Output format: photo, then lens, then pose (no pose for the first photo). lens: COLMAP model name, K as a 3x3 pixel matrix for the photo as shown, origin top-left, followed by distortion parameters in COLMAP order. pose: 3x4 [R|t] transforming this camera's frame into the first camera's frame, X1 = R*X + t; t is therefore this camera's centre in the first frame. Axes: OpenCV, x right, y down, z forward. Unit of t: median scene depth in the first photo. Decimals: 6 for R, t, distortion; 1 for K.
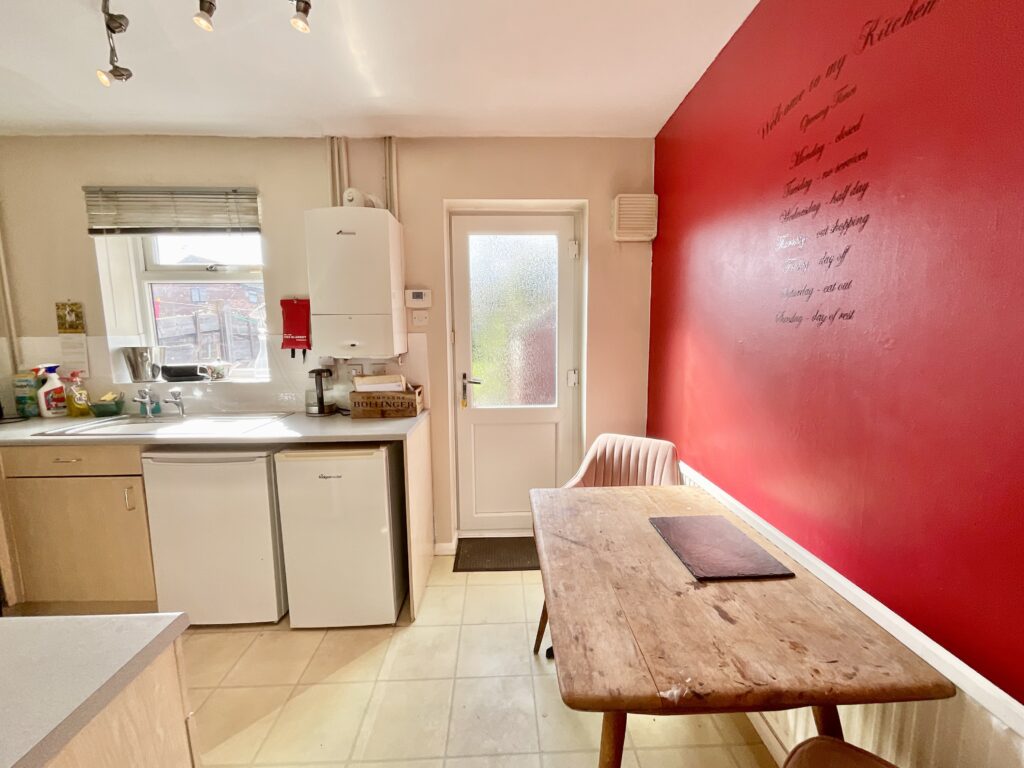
lens RADIAL K [[413.0, 0, 513.3], [0, 413.0, 386.2], [0, 0, 1]] dist [0.001151, -0.000113]
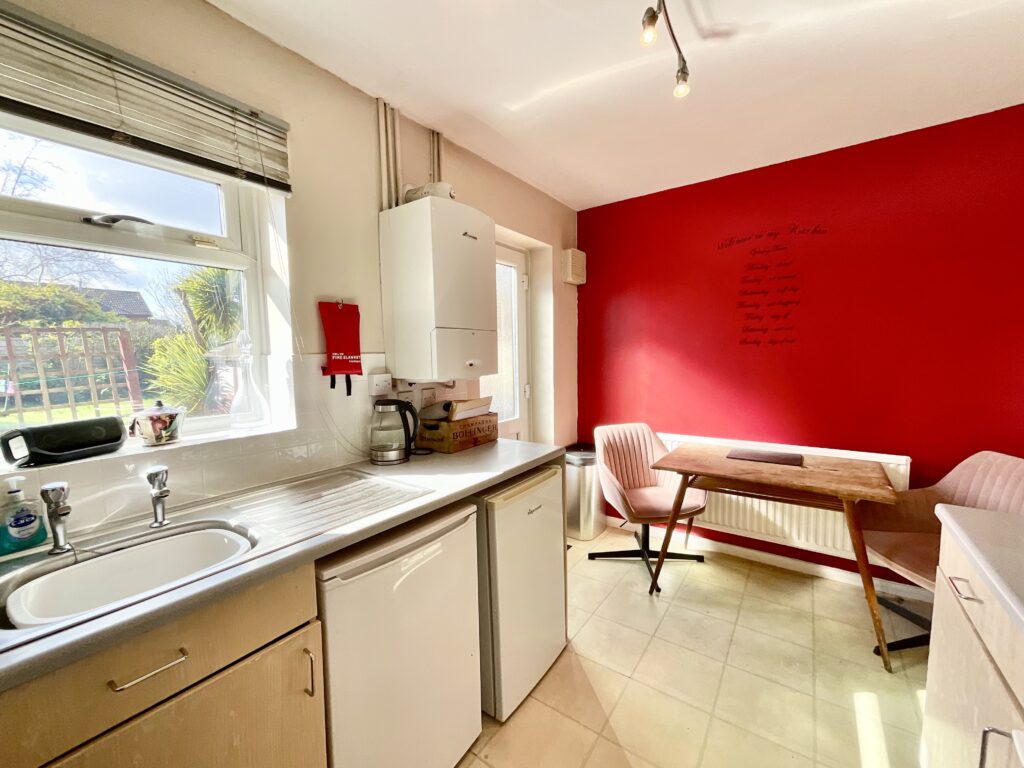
lens RADIAL K [[413.0, 0, 513.3], [0, 413.0, 386.2], [0, 0, 1]] dist [0.001151, -0.000113]
pose [[0.610617, -0.064576, 0.789289, -0.935625], [0.112517, 0.993633, -0.005752, -0.036878], [-0.783892, 0.092320, 0.613995, 0.375240]]
